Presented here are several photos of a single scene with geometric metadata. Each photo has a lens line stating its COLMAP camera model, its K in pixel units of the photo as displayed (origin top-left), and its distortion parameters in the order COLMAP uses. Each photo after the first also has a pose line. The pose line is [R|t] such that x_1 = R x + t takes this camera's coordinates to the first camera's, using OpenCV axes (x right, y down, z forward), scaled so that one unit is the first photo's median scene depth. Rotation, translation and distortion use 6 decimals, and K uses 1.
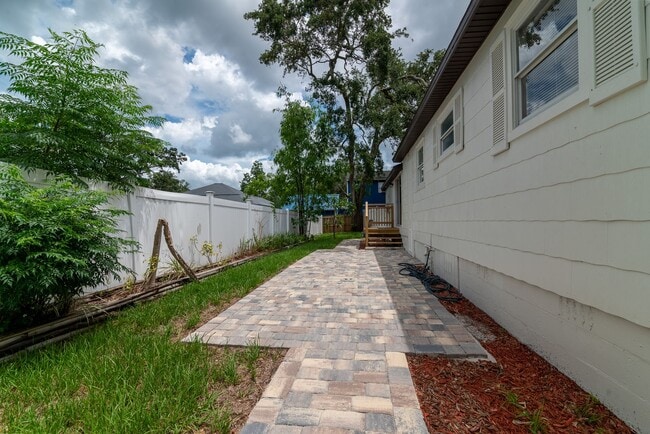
lens RADIAL K [[298.6, 0, 325.0], [0, 298.6, 217.0], [0, 0, 1]] dist [-0.030226, 0.000074]
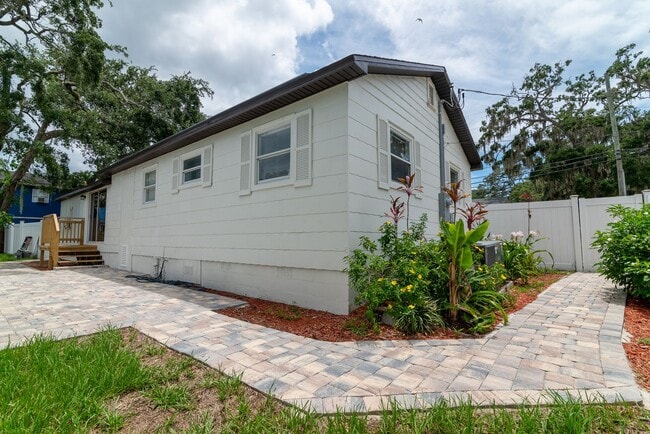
lens RADIAL K [[298.6, 0, 325.0], [0, 298.6, 217.0], [0, 0, 1]] dist [-0.030226, 0.000074]
pose [[0.515521, 0.071836, 0.853860, -0.464620], [-0.012818, 0.997015, -0.076141, 0.029359], [-0.856781, 0.028308, 0.514903, -0.231496]]
